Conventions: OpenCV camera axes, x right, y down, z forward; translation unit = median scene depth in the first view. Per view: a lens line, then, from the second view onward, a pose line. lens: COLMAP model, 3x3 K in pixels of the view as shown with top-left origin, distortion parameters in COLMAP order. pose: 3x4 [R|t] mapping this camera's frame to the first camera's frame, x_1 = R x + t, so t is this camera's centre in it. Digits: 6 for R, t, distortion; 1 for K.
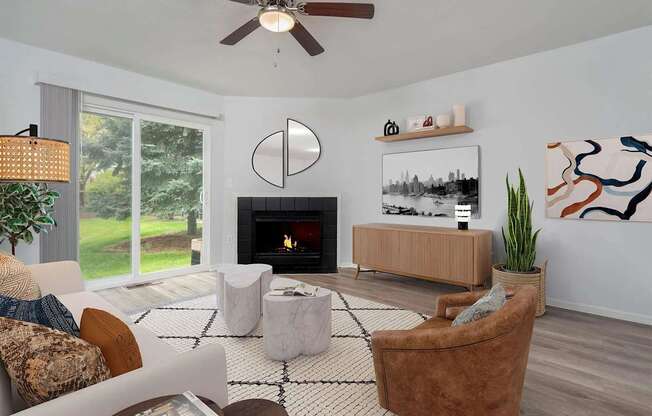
lens RADIAL K [[311.0, 0, 326.0], [0, 311.0, 208.0], [0, 0, 1]] dist [-0.002831, -0.000393]
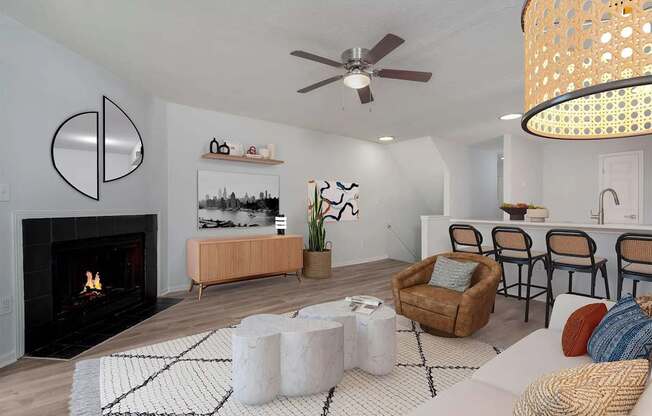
lens RADIAL K [[311.0, 0, 326.0], [0, 311.0, 208.0], [0, 0, 1]] dist [-0.002831, -0.000393]
pose [[0.201423, -0.004487, 0.979494, -0.783749], [0.037735, 0.999283, -0.003182, -0.031698], [-0.978777, 0.037603, 0.201448, 0.443610]]
